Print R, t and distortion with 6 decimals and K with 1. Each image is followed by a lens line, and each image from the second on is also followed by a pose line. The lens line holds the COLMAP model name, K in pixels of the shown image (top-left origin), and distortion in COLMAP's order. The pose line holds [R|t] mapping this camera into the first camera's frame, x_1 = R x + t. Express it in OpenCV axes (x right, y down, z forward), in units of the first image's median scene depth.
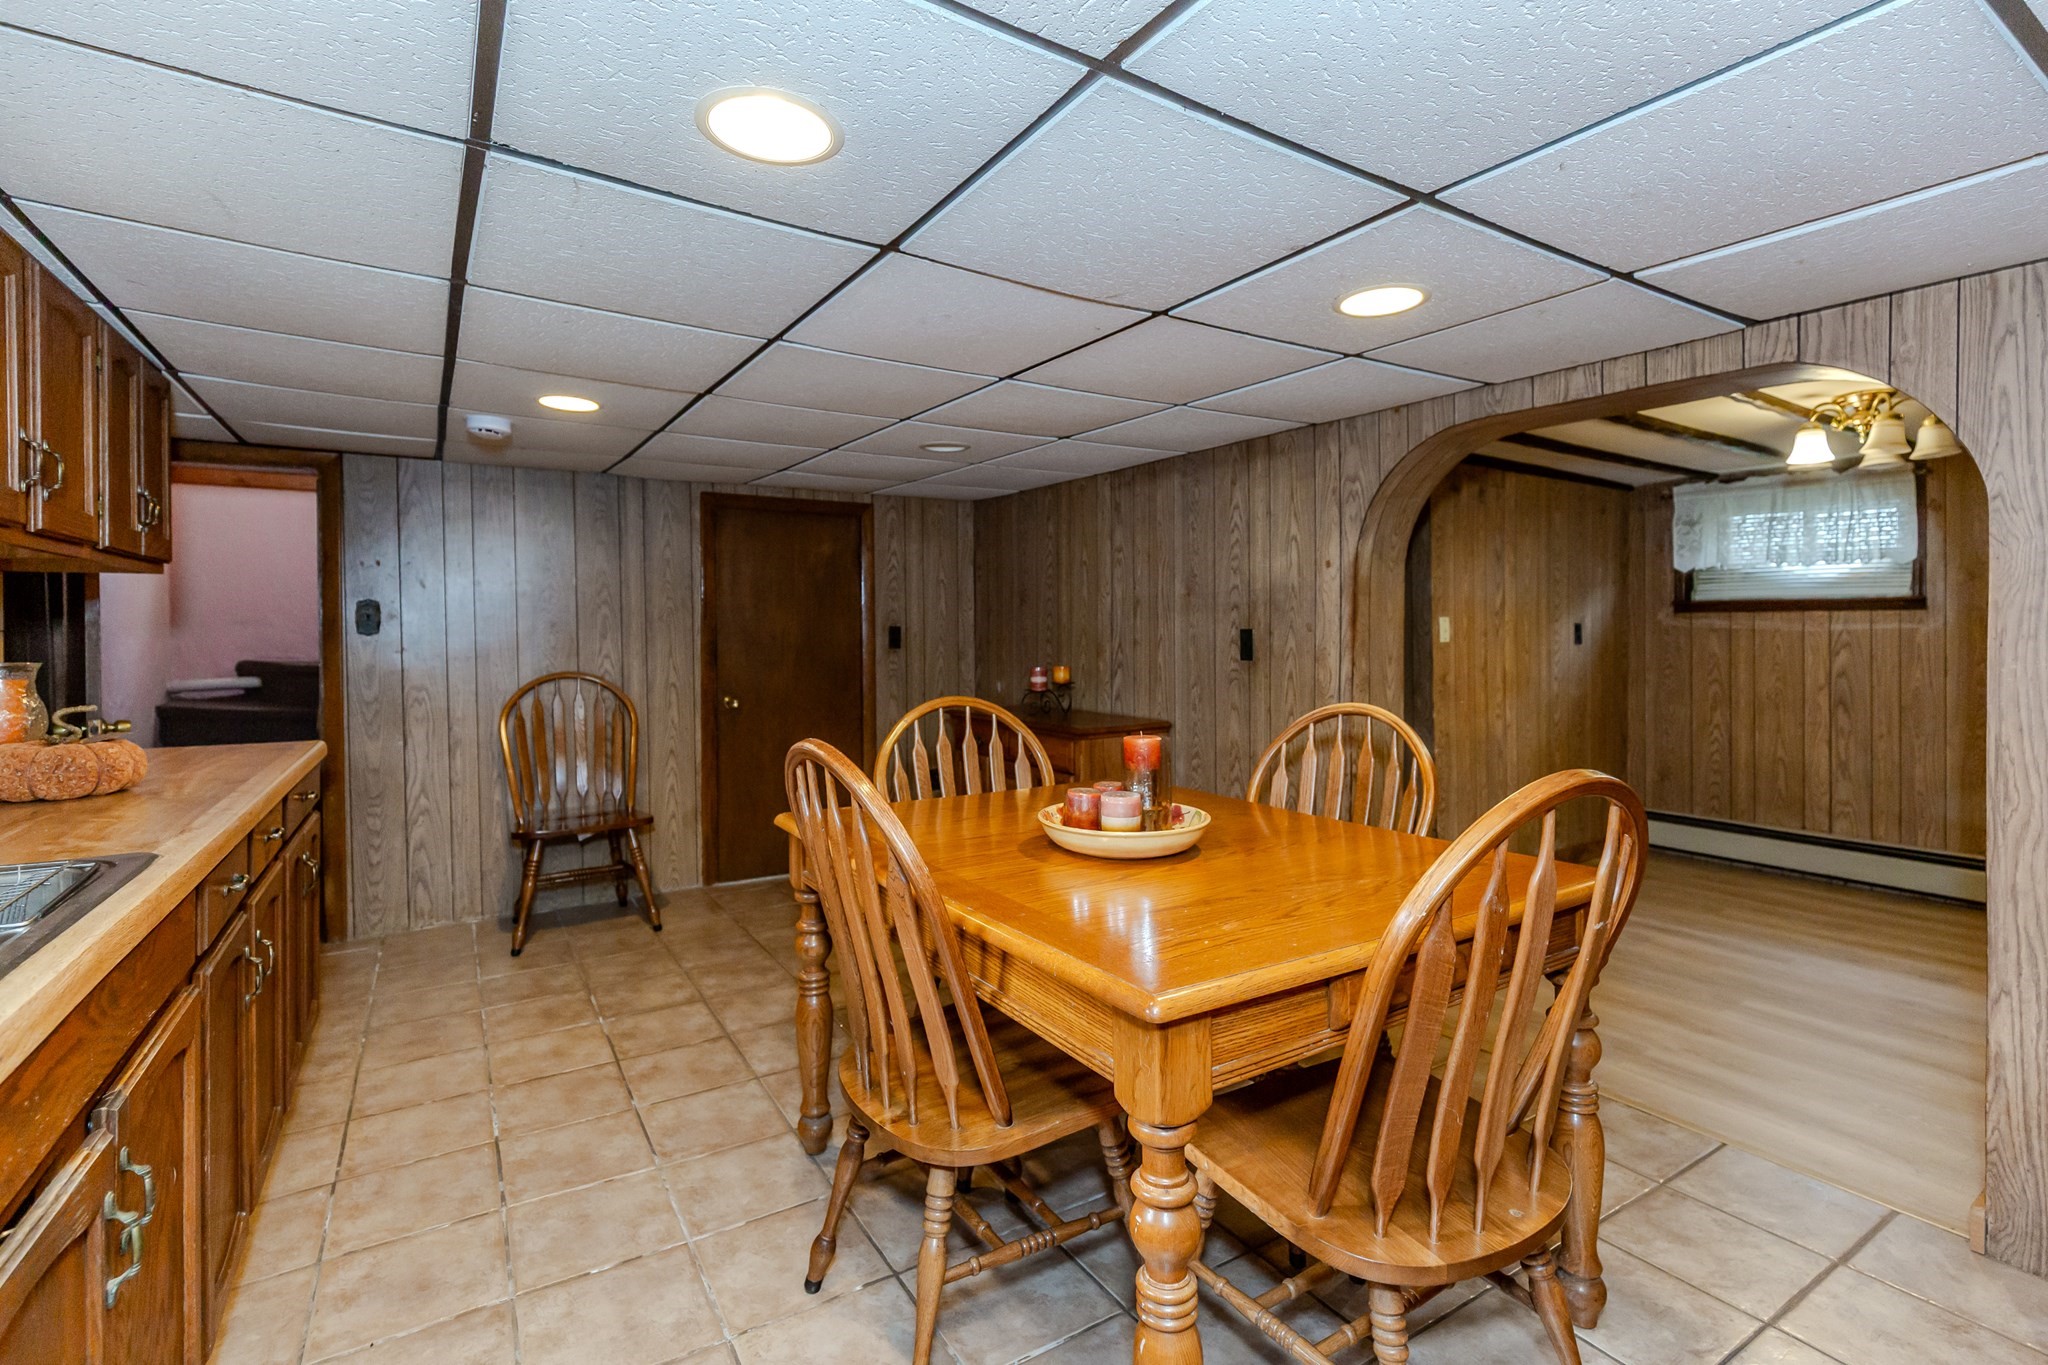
lens RADIAL K [[918.9, 0, 1089.0], [0, 918.9, 642.9], [0, 0, 1]] dist [0.005283, 0.000585]
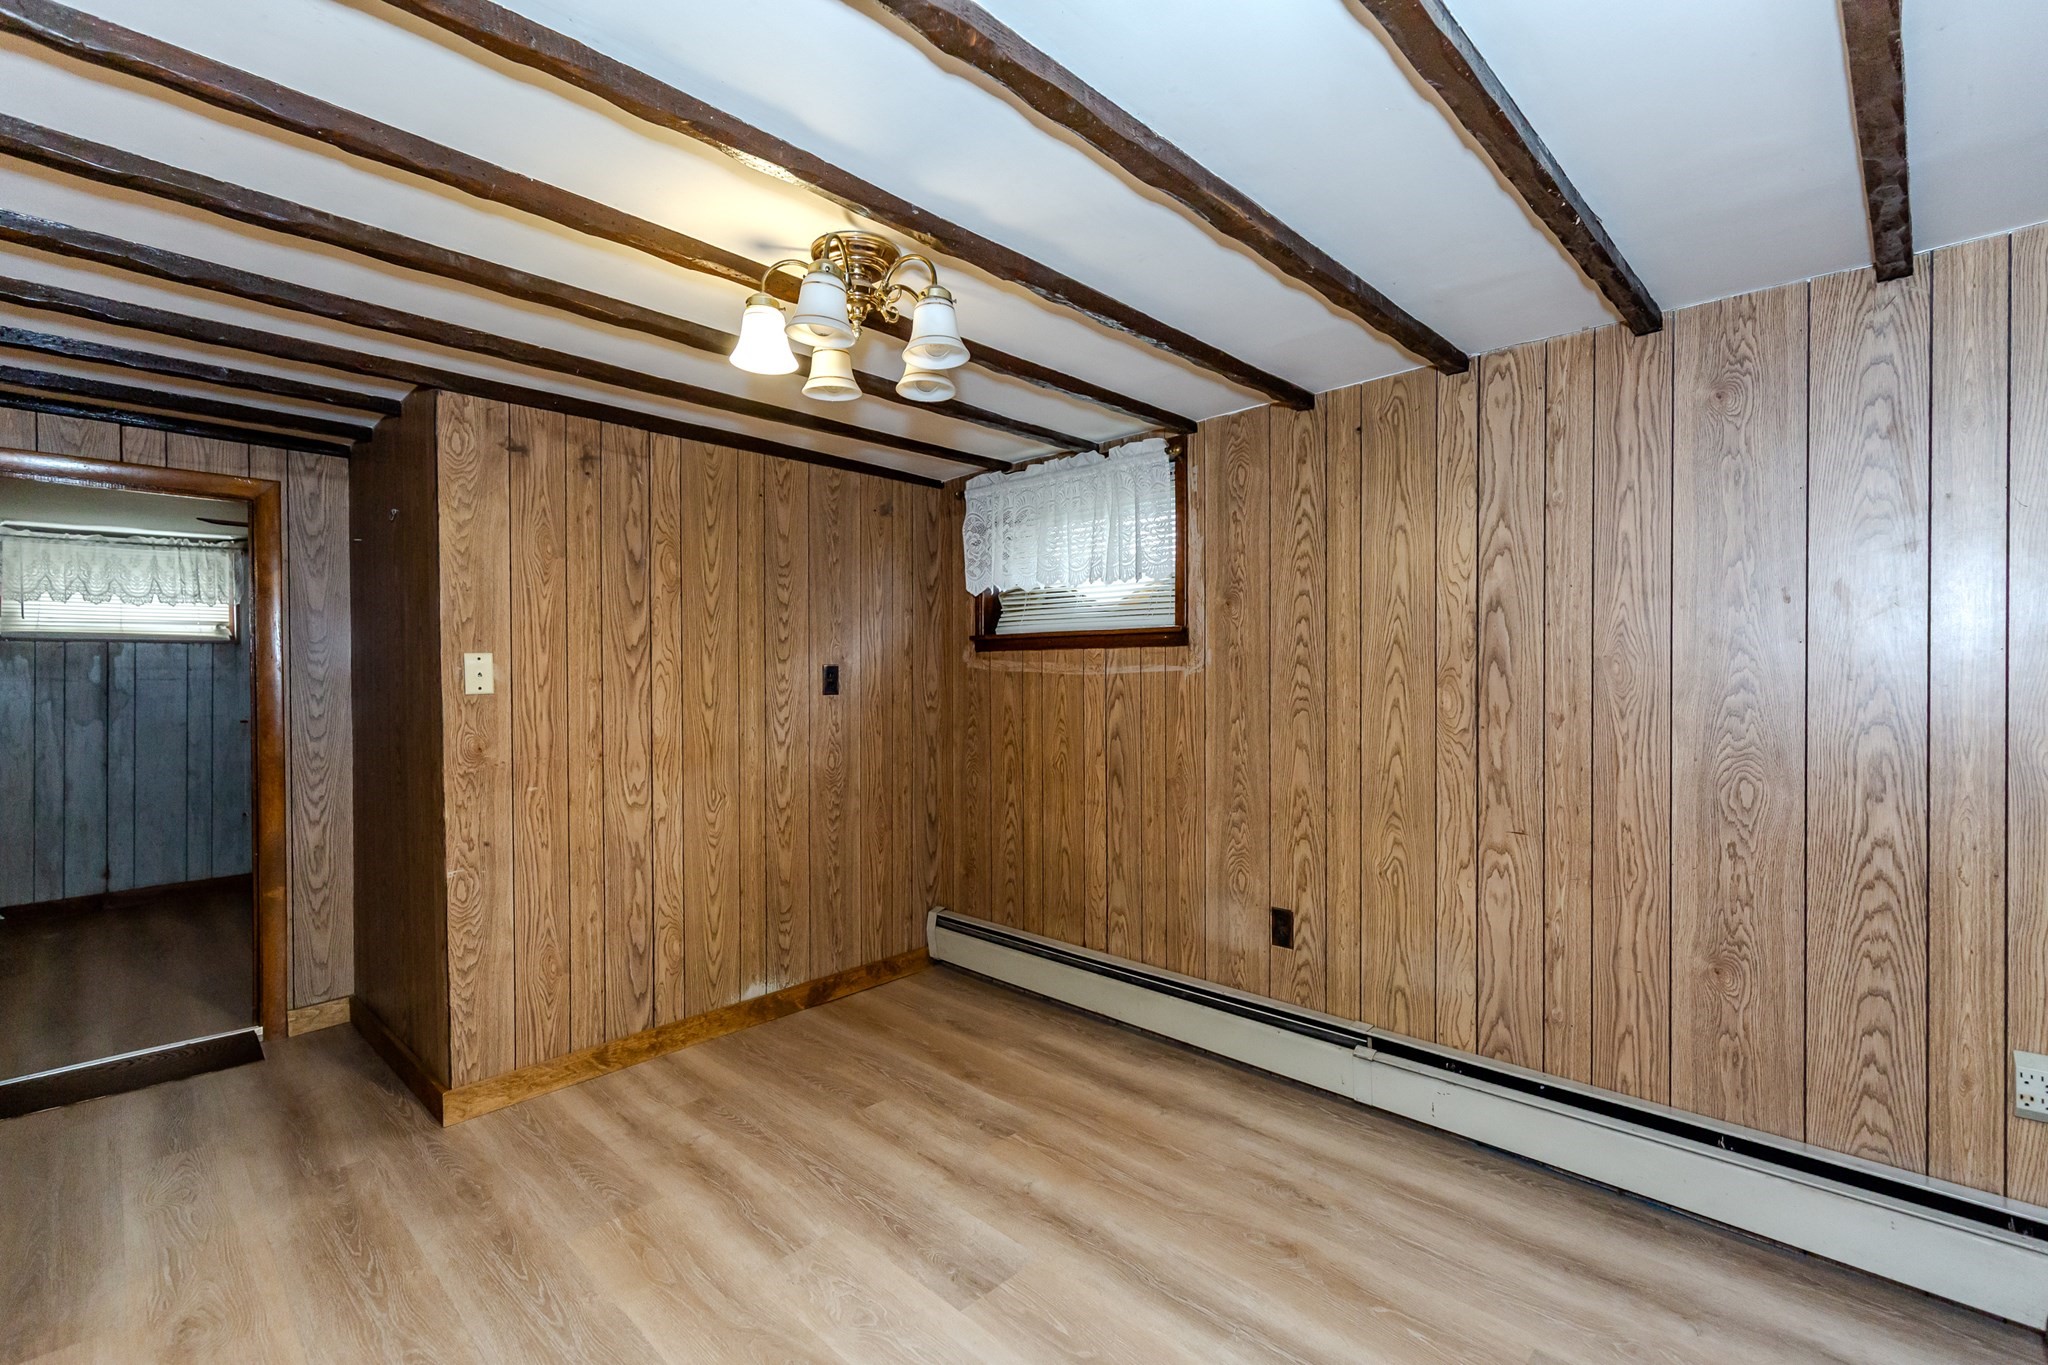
lens RADIAL K [[918.9, 0, 1023.0], [0, 918.9, 687.2], [0, 0, 1]] dist [0.005283, 0.000585]
pose [[0.974054, -0.003645, 0.226288, 0.569131], [0.003946, 0.999992, -0.000882, -0.003069], [-0.226283, 0.001752, 0.974060, 0.303434]]
